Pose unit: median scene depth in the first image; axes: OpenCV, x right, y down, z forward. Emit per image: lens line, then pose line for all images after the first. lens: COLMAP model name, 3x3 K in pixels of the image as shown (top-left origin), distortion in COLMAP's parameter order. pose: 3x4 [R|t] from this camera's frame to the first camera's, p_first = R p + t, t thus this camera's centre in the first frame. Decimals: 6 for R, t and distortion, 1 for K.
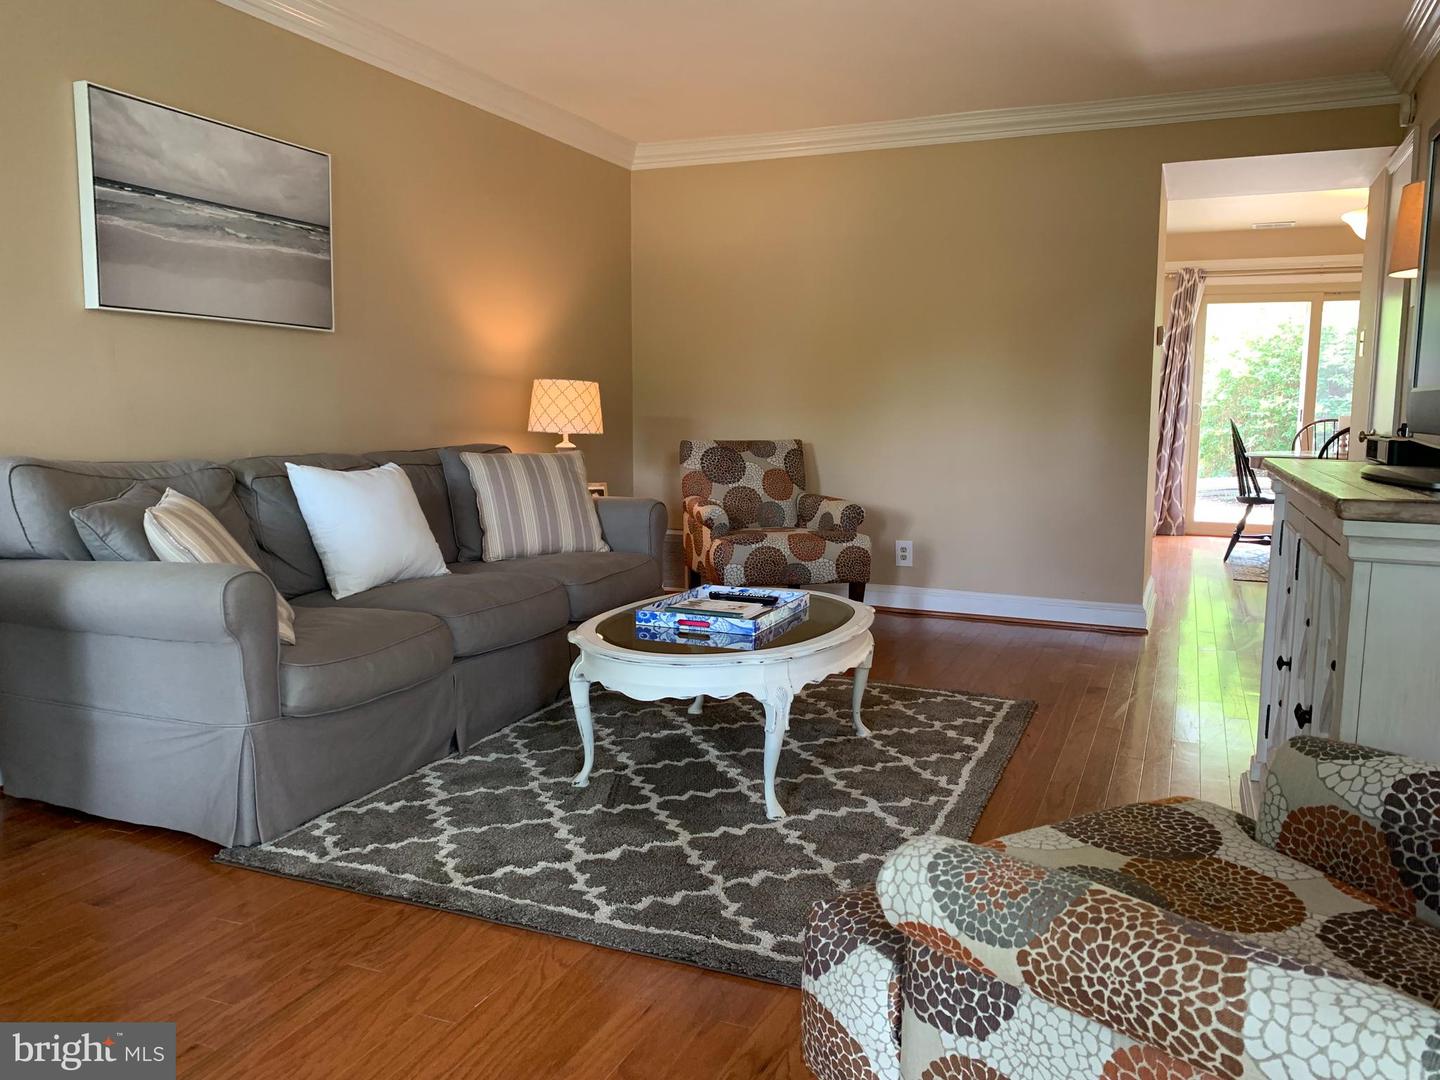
lens RADIAL K [[1096.3, 0, 724.8], [0, 1096.3, 544.4], [0, 0, 1]] dist [0.015293, -0.022129]
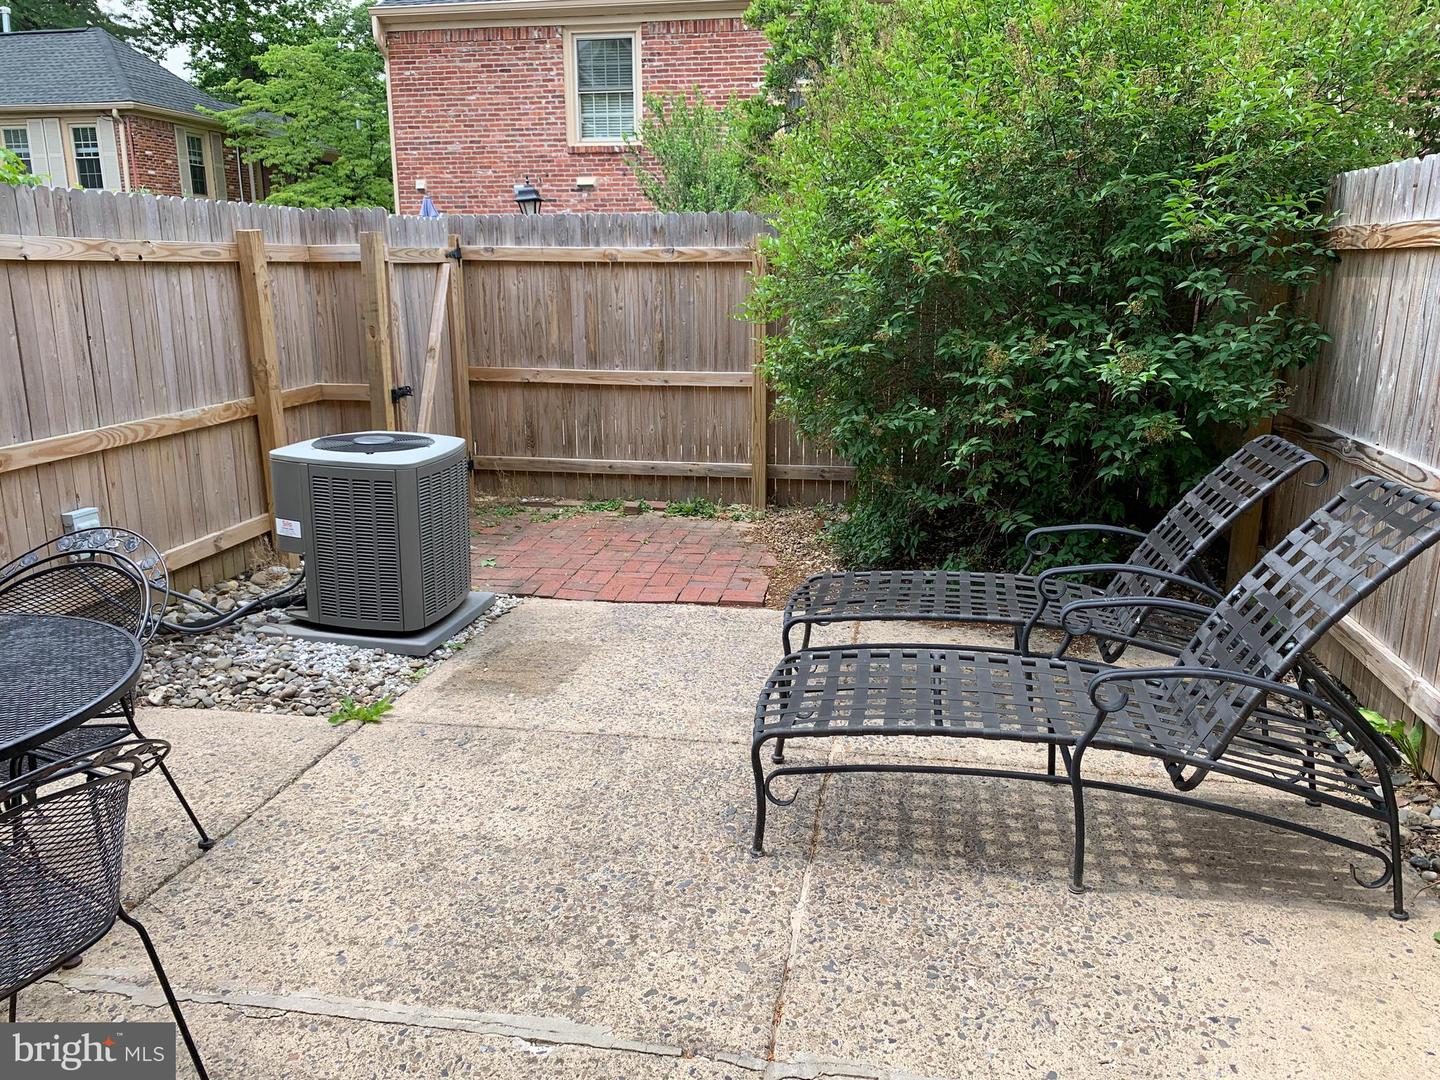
lens RADIAL K [[1096.3, 0, 719.2], [0, 1096.3, 533.1], [0, 0, 1]] dist [0.015293, -0.022129]
pose [[0.972929, -0.059874, 0.223212, 1.089481], [0.032732, 0.991820, 0.123375, -0.395696], [-0.228773, -0.112729, 0.966931, 2.279427]]
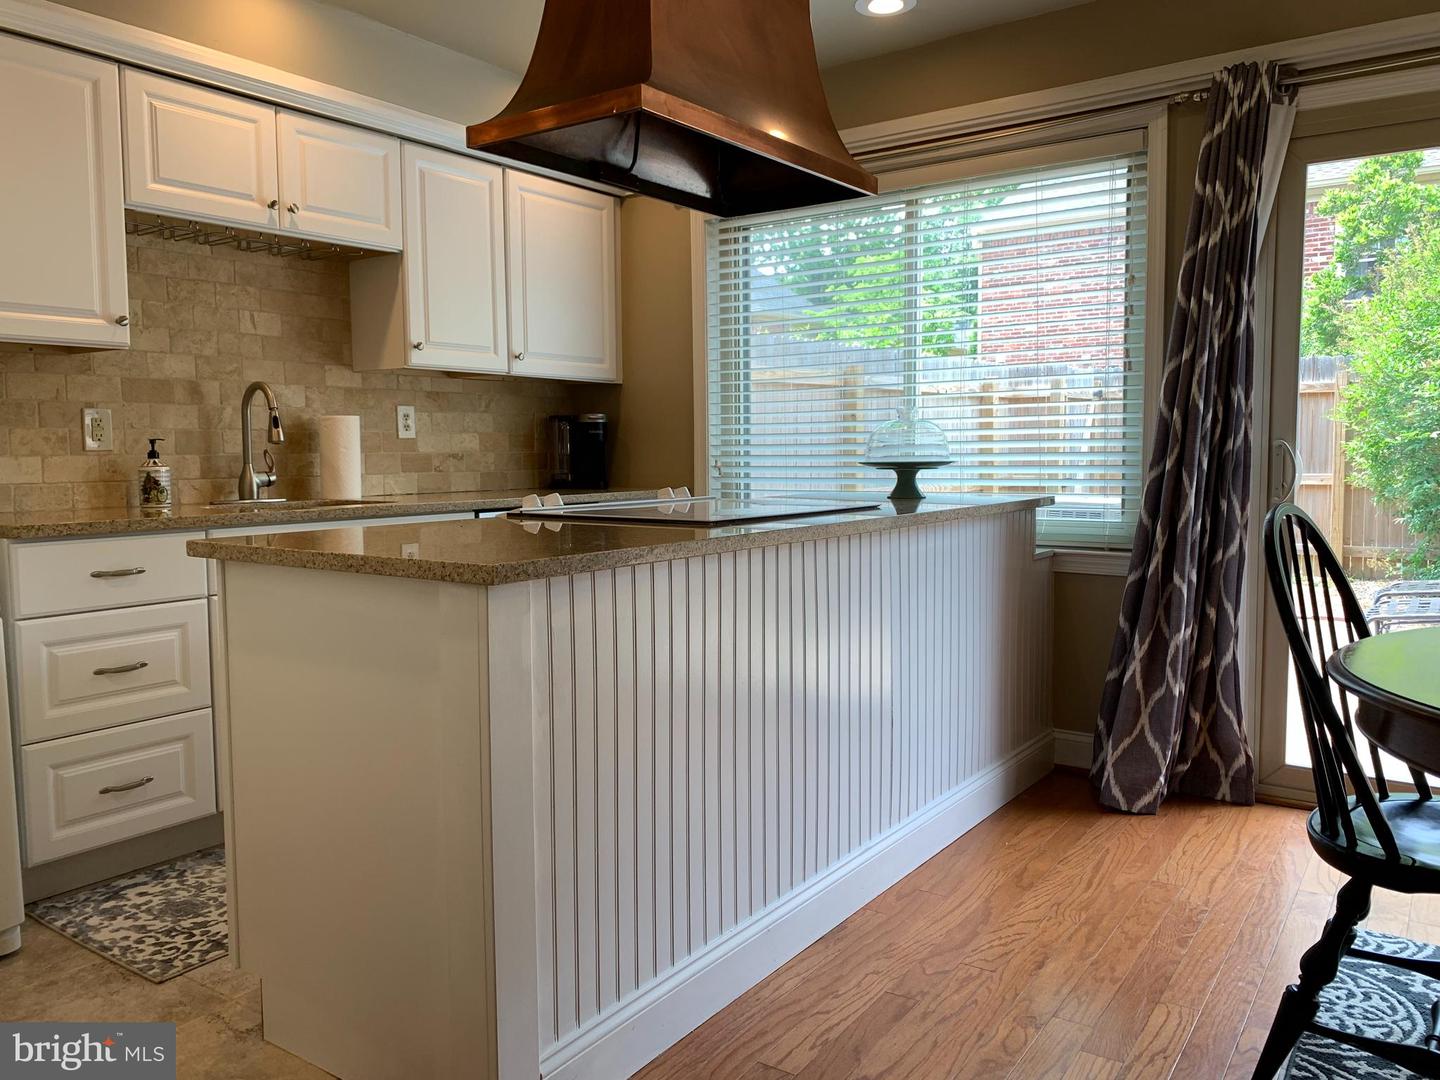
lens RADIAL K [[1096.3, 0, 722.6], [0, 1096.3, 530.6], [0, 0, 1]] dist [0.015293, -0.022129]
pose [[0.977278, 0.001704, -0.211955, 0.776488], [-0.011085, 0.999010, -0.043080, -0.194319], [0.211671, 0.044450, 0.976330, 1.452097]]
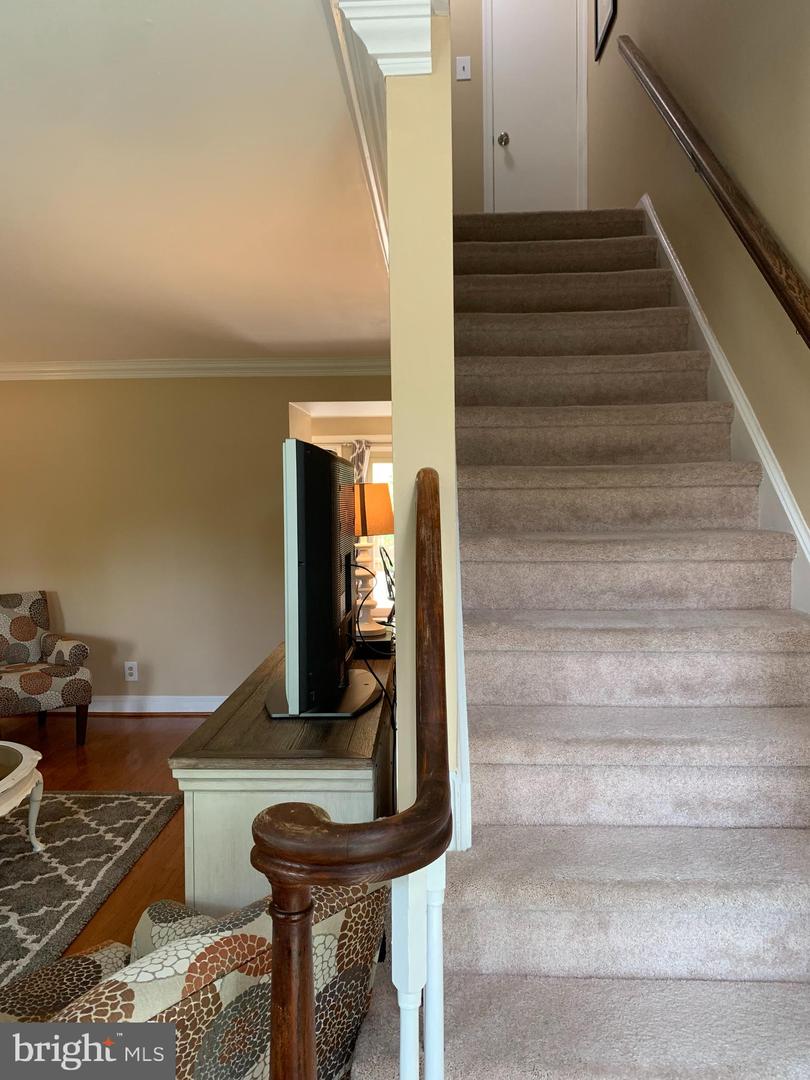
lens RADIAL K [[822.2, 0, 437.8], [0, 822.2, 555.9], [0, 0, 1]] dist [0.015293, -0.022129]
pose [[0.918683, -0.042303, 0.392723, 0.175192], [0.061584, 0.997430, -0.036620, -0.109210], [-0.390164, 0.057827, 0.918927, -0.139436]]
